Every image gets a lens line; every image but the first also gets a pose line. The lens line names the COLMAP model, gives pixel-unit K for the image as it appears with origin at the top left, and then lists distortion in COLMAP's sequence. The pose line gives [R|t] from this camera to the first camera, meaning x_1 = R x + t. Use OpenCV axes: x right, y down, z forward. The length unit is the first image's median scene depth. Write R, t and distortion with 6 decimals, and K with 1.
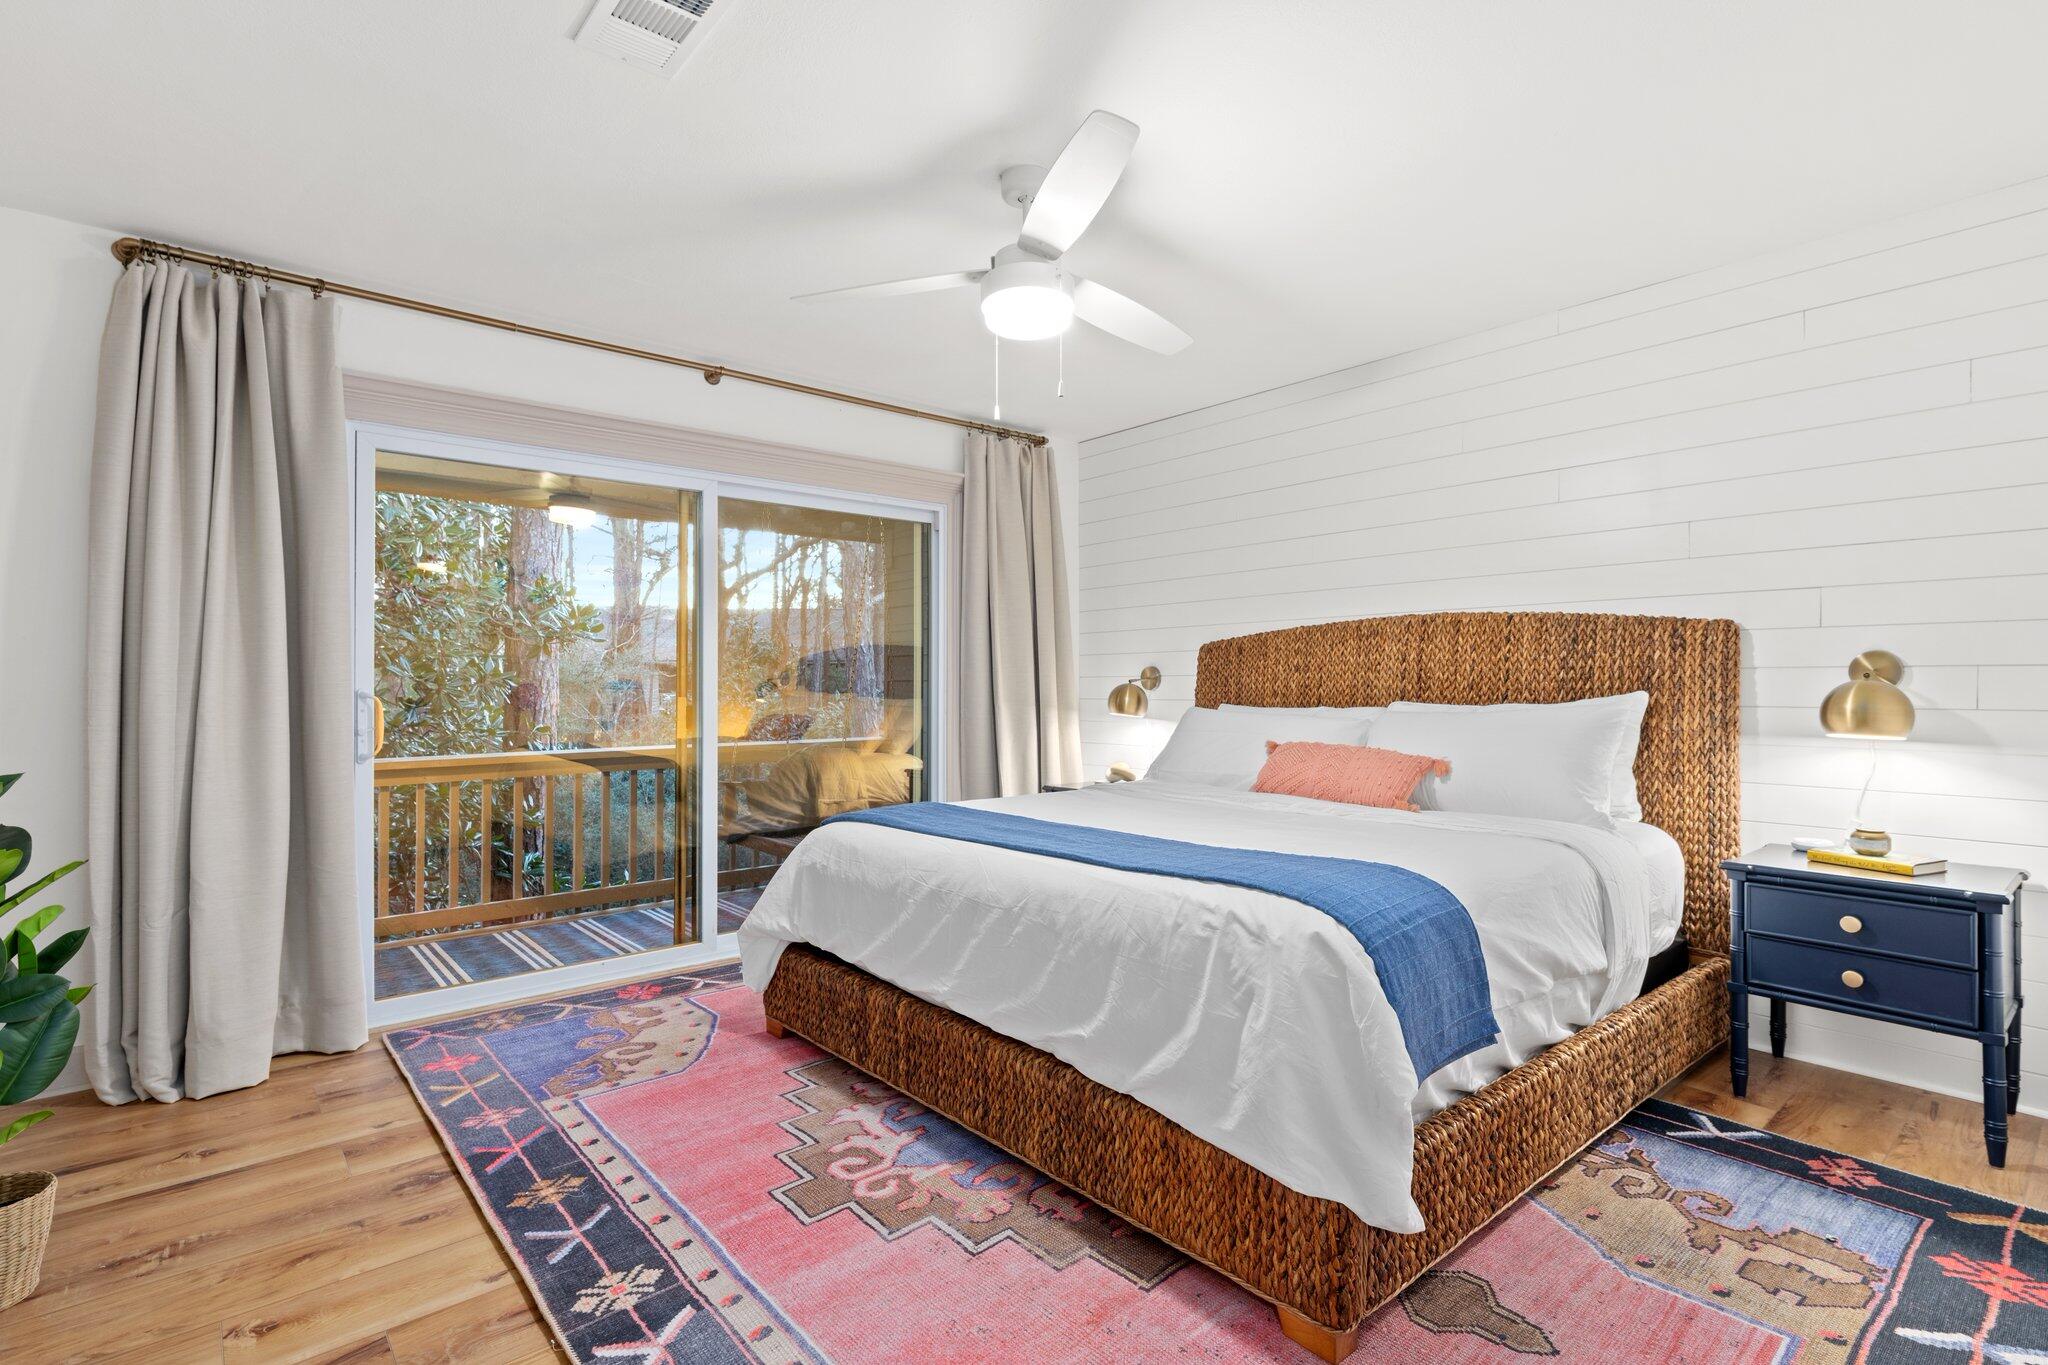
lens RADIAL K [[991.1, 0, 1026.8], [0, 991.1, 674.8], [0, 0, 1]] dist [0.000806, 0.000854]
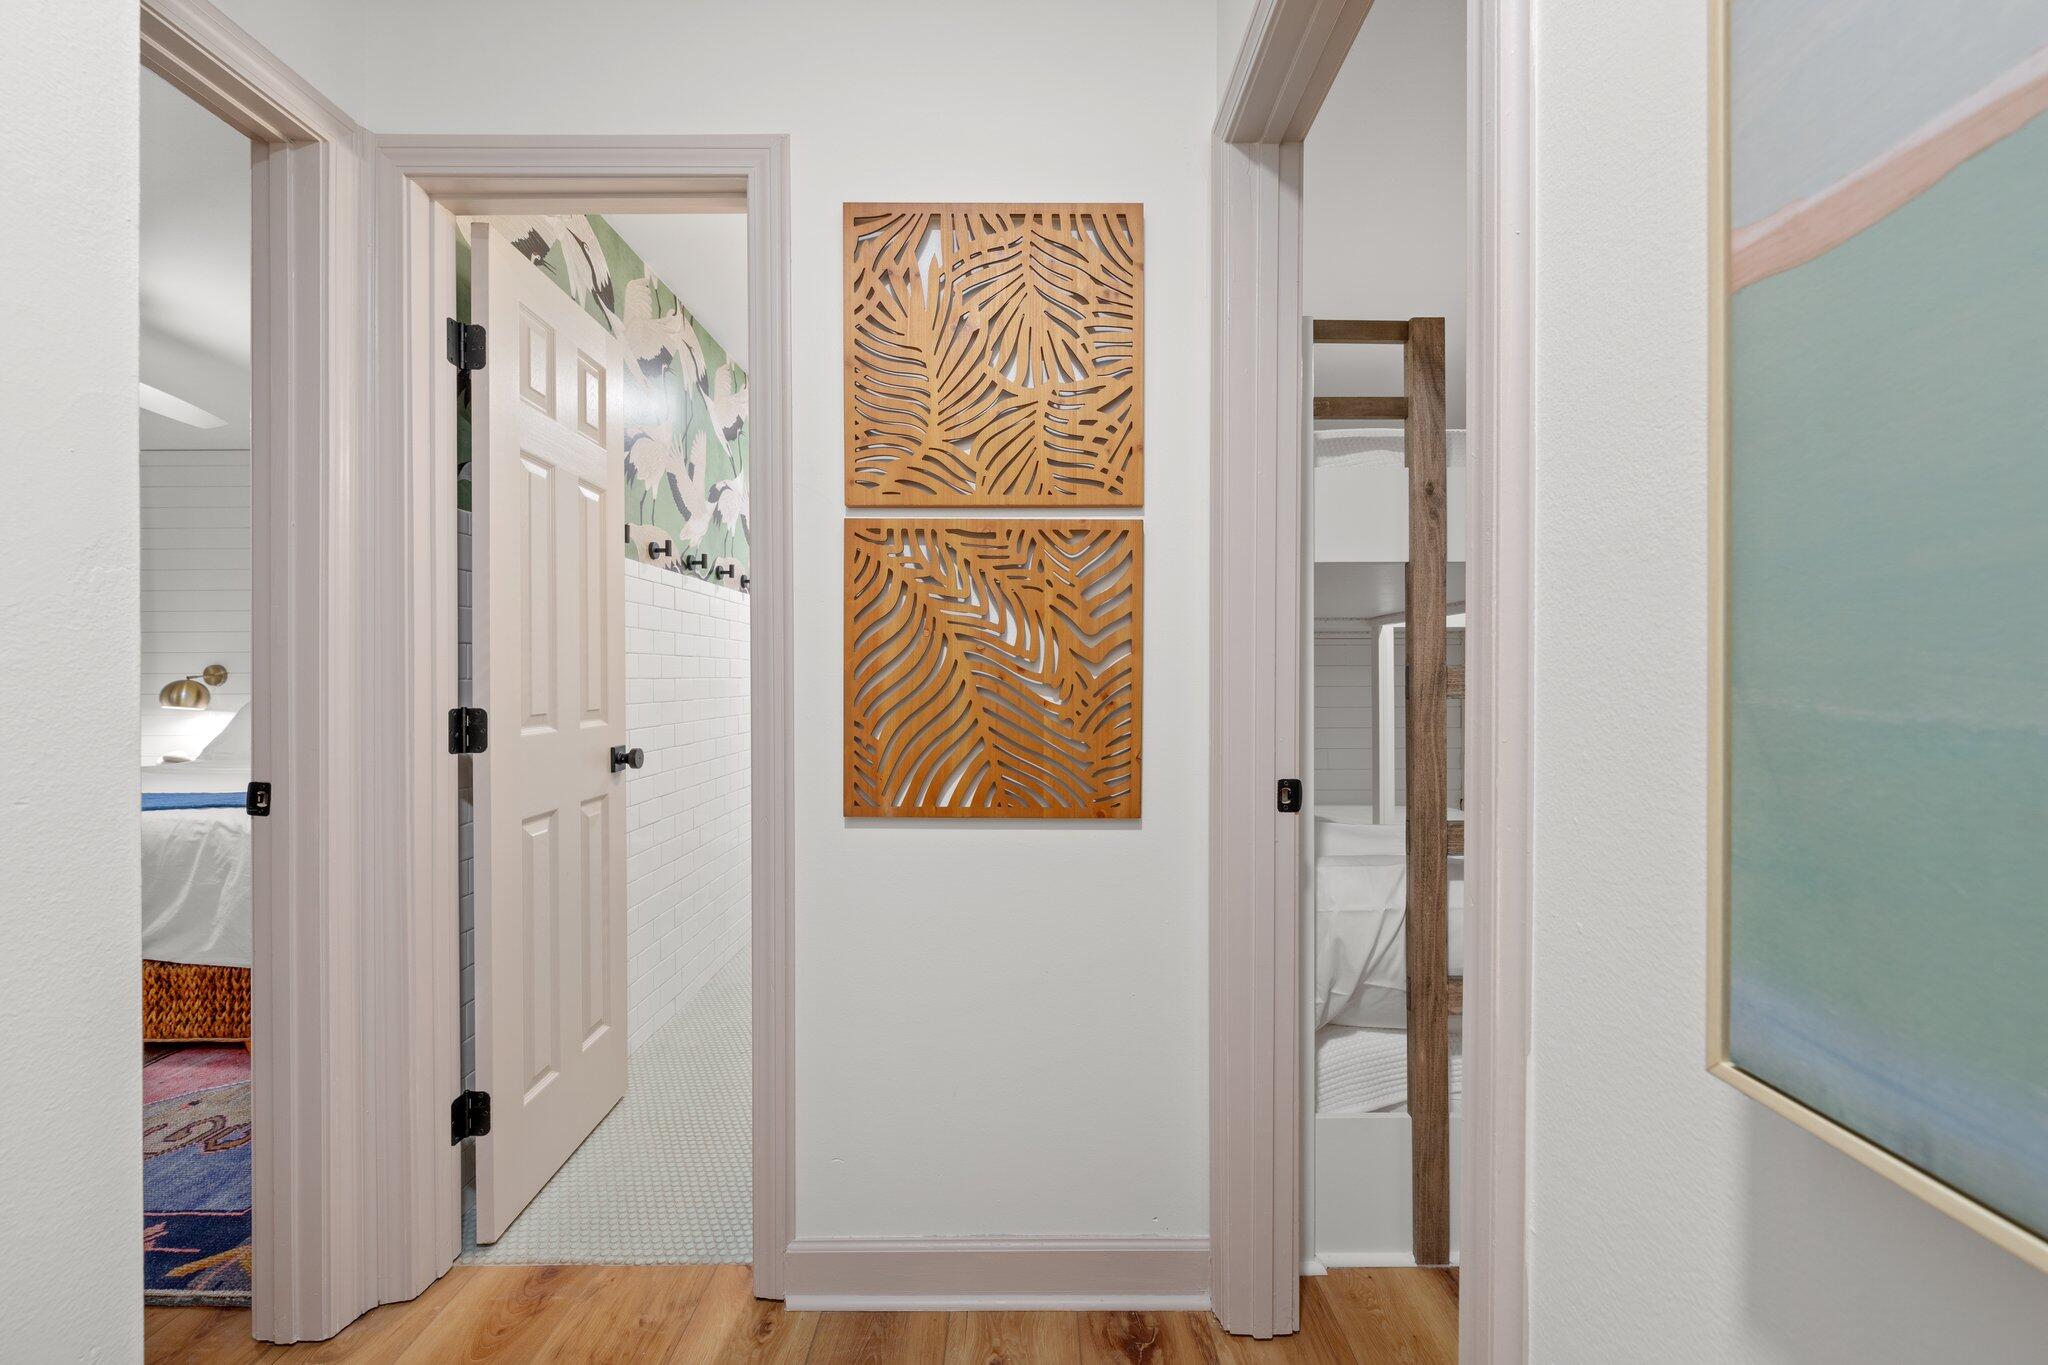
lens RADIAL K [[828.7, 0, 1032.8], [0, 828.7, 680.8], [0, 0, 1]] dist [-0.003791, 0.001196]
pose [[0.651558, -0.001274, 0.758598, 0.049819], [-0.006414, 0.999954, 0.007189, -0.007053], [-0.758572, -0.009550, 0.651520, -0.851199]]
